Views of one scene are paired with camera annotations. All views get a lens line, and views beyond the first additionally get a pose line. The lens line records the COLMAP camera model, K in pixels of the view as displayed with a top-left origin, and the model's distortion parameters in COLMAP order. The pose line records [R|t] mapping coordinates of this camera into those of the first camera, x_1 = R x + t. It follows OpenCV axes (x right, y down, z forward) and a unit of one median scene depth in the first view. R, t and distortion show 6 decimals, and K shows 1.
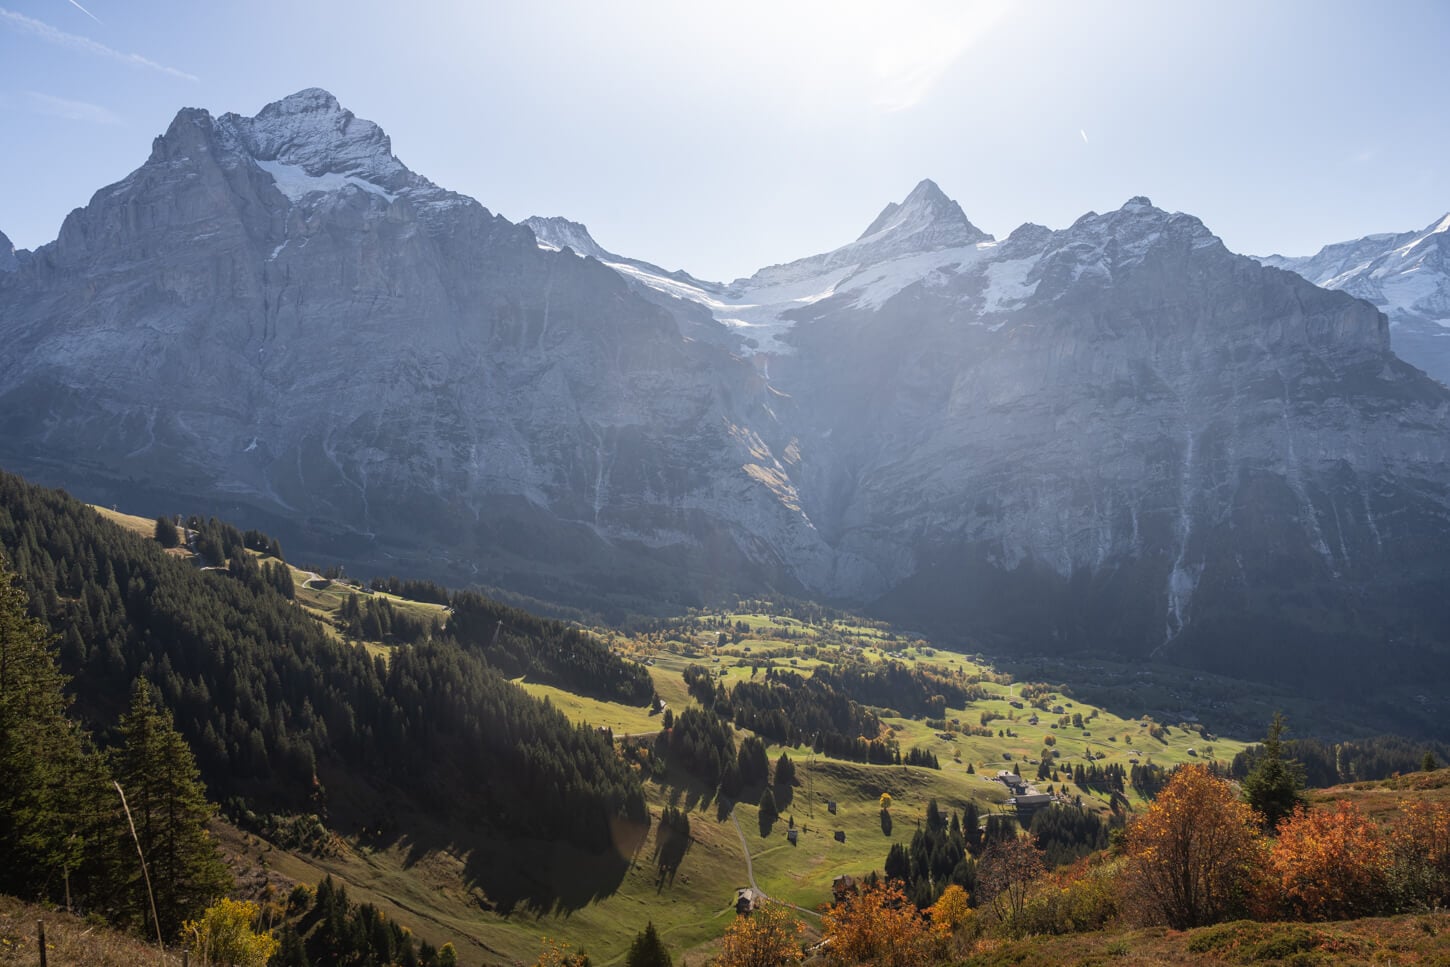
lens RADIAL K [[1688.2, 0, 662.0], [0, 1688.2, 424.8], [0, 0, 1]] dist [0.006050, 0.007203]
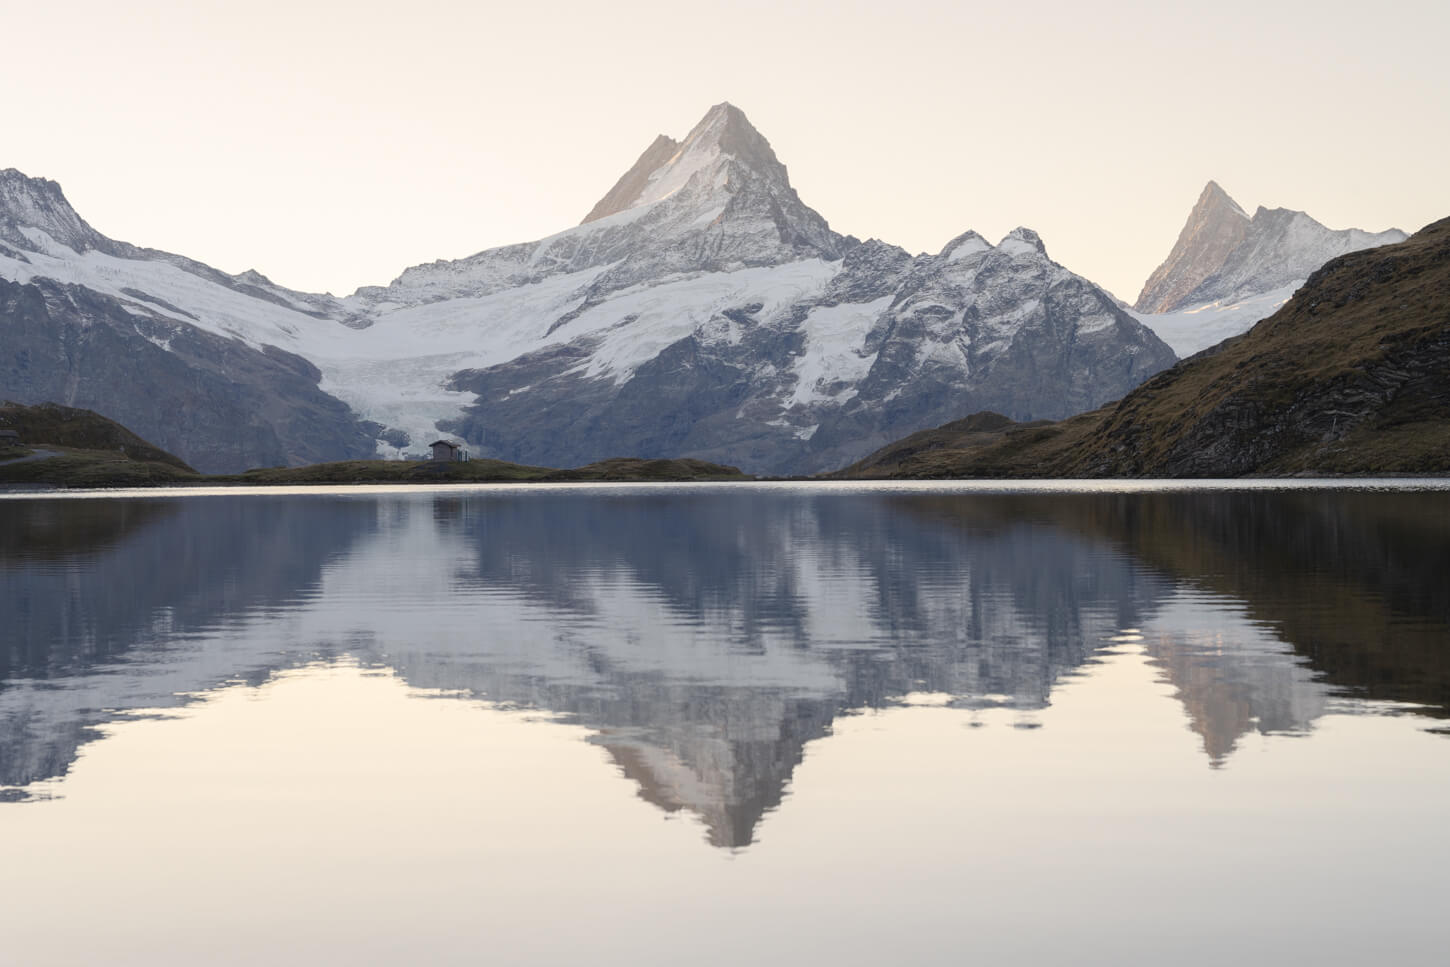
lens RADIAL K [[2443.1, 0, 718.0], [0, 2443.1, 481.9], [0, 0, 1]] dist [0.012944, -0.185913]
pose [[0.984197, -0.003865, 0.177036, 0.013934], [0.014072, 0.998307, -0.056435, 0.011197], [-0.176518, 0.058034, 0.982585, 0.185119]]
